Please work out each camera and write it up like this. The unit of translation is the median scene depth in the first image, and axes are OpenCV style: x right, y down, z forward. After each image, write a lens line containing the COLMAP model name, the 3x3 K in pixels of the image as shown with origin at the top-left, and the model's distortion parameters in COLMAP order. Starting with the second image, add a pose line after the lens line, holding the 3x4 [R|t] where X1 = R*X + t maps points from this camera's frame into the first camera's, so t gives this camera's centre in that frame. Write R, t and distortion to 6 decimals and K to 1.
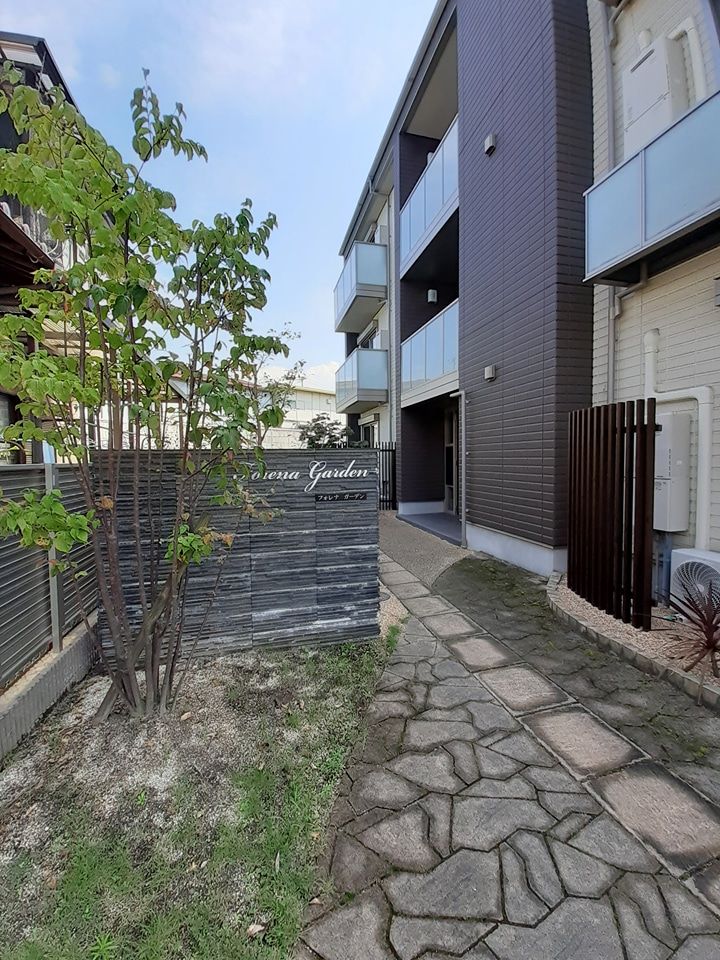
lens RADIAL K [[381.5, 0, 359.5], [0, 381.5, 475.5], [0, 0, 1]] dist [-0.006191, -0.001537]
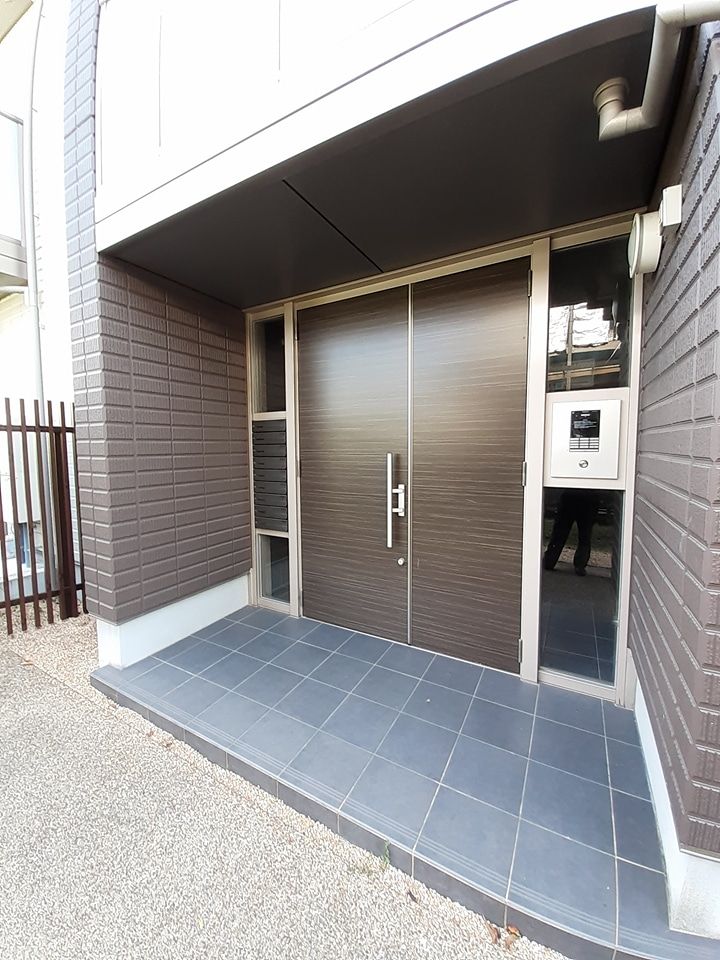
lens RADIAL K [[381.5, 0, 357.9], [0, 381.5, 474.5], [0, 0, 1]] dist [-0.006191, -0.001537]
pose [[0.696056, -0.050167, 0.716232, 0.042285], [0.033142, 0.998738, 0.037746, -0.036811], [-0.717222, -0.002536, 0.696840, 0.683573]]
